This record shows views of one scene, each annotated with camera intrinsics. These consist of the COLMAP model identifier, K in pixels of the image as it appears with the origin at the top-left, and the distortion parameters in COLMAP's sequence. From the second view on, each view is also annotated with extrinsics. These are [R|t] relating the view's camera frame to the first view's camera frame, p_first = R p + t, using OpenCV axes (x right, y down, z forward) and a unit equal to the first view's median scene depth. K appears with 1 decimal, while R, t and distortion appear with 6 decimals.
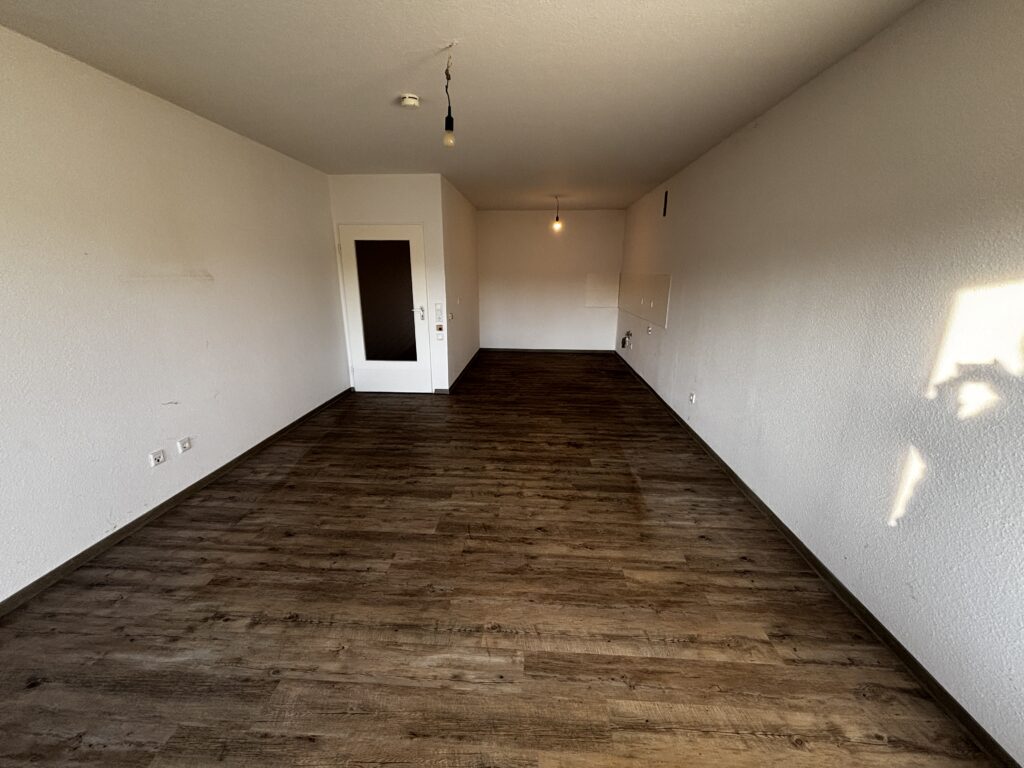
lens RADIAL K [[412.8, 0, 512.0], [0, 412.8, 384.0], [0, 0, 1]] dist [0.001011, 0.000476]
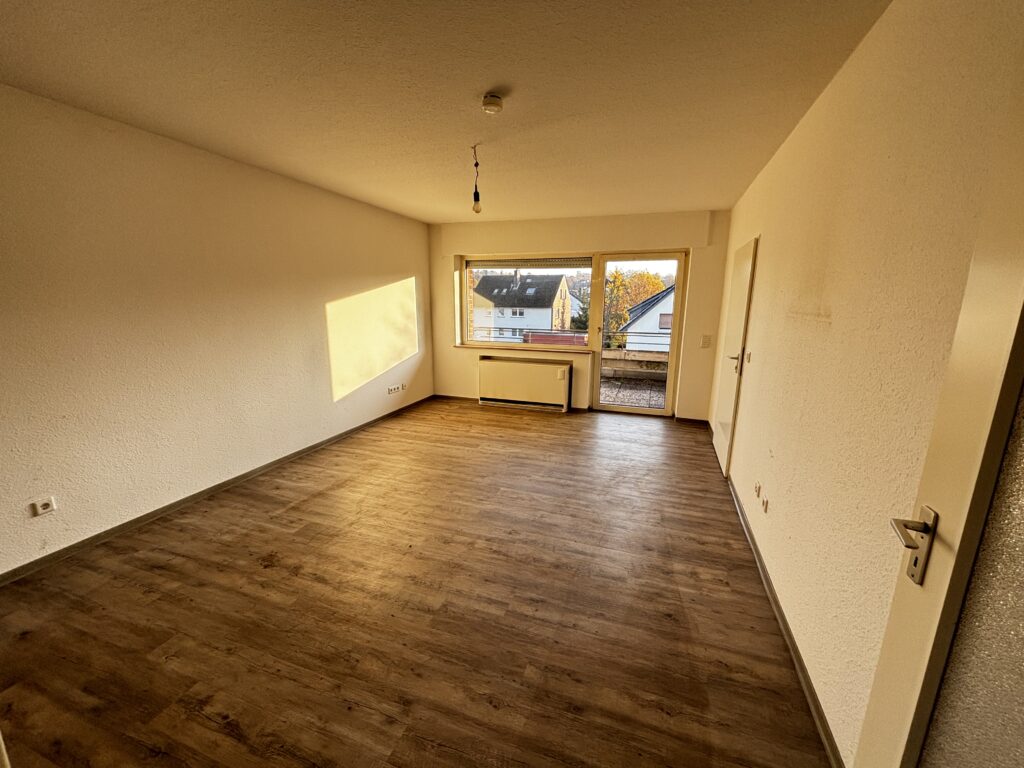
lens RADIAL K [[412.8, 0, 512.0], [0, 412.8, 384.0], [0, 0, 1]] dist [0.001011, 0.000476]
pose [[-0.961917, -0.070904, 0.263987, -0.385955], [0.056912, 0.892654, 0.447135, -0.386710], [-0.267353, 0.445130, -0.854624, 1.386087]]
